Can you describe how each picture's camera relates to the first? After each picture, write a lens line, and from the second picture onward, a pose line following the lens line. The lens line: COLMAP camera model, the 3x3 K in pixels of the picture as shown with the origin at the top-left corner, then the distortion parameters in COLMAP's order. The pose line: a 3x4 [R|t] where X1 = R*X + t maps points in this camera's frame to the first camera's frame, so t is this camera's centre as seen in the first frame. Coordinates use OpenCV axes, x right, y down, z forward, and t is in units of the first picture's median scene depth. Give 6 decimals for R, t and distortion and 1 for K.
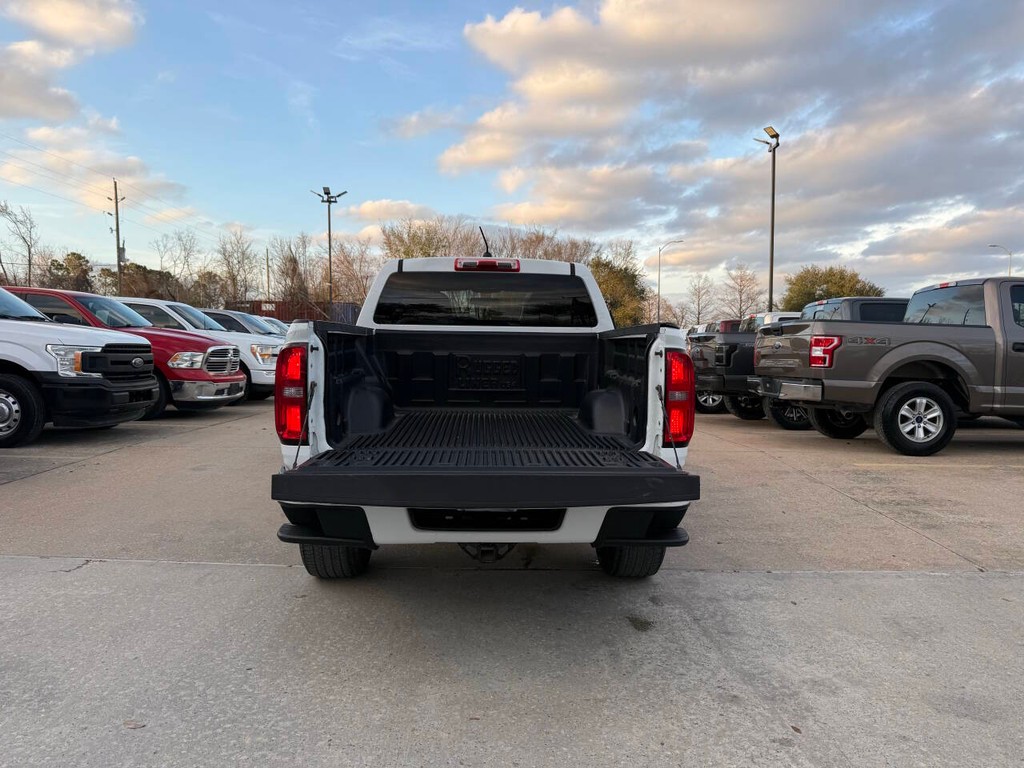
lens RADIAL K [[714.2, 0, 518.7], [0, 714.2, 384.8], [0, 0, 1]] dist [0.039048, -0.041496]
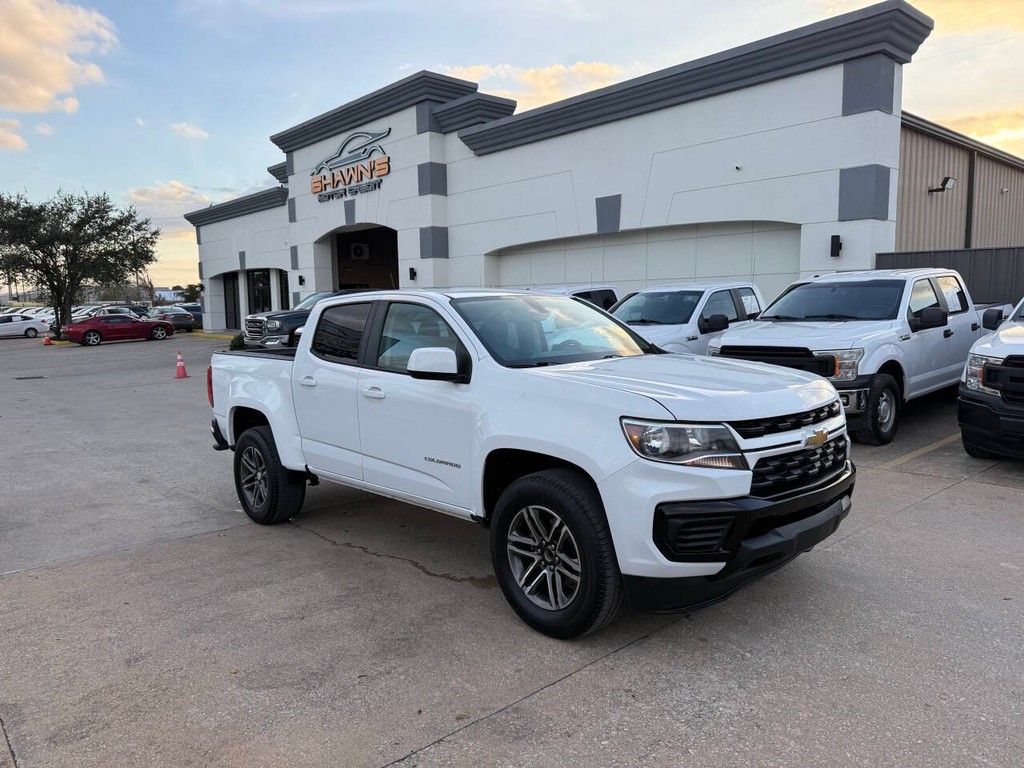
lens RADIAL K [[712.8, 0, 508.9], [0, 712.8, 387.8], [0, 0, 1]] dist [0.044358, -0.052993]
pose [[-0.761504, 0.070681, -0.644294, 0.622722], [-0.026784, 0.989756, 0.140236, -0.200042], [0.647606, 0.124047, -0.751810, 2.113434]]
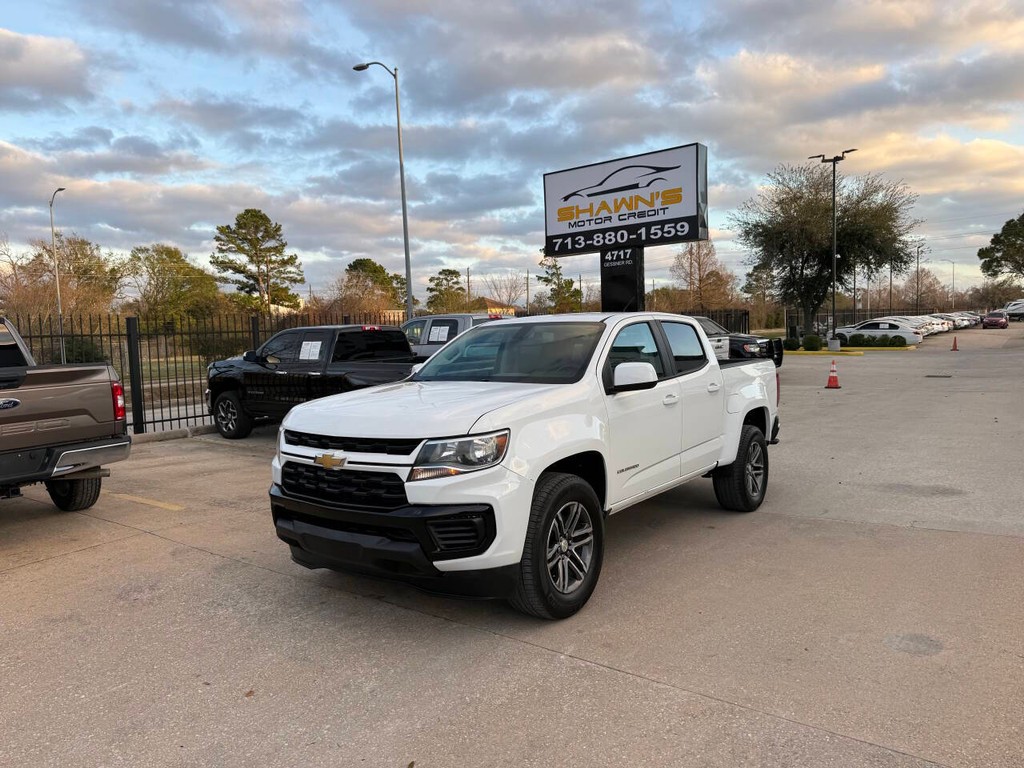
lens RADIAL K [[713.5, 0, 506.3], [0, 713.5, 384.1], [0, 0, 1]] dist [0.042382, -0.047602]
pose [[-0.783669, -0.027724, 0.620559, -0.742307], [0.057849, 0.991405, 0.117346, -0.226305], [-0.618479, 0.127859, -0.775330, 2.262507]]
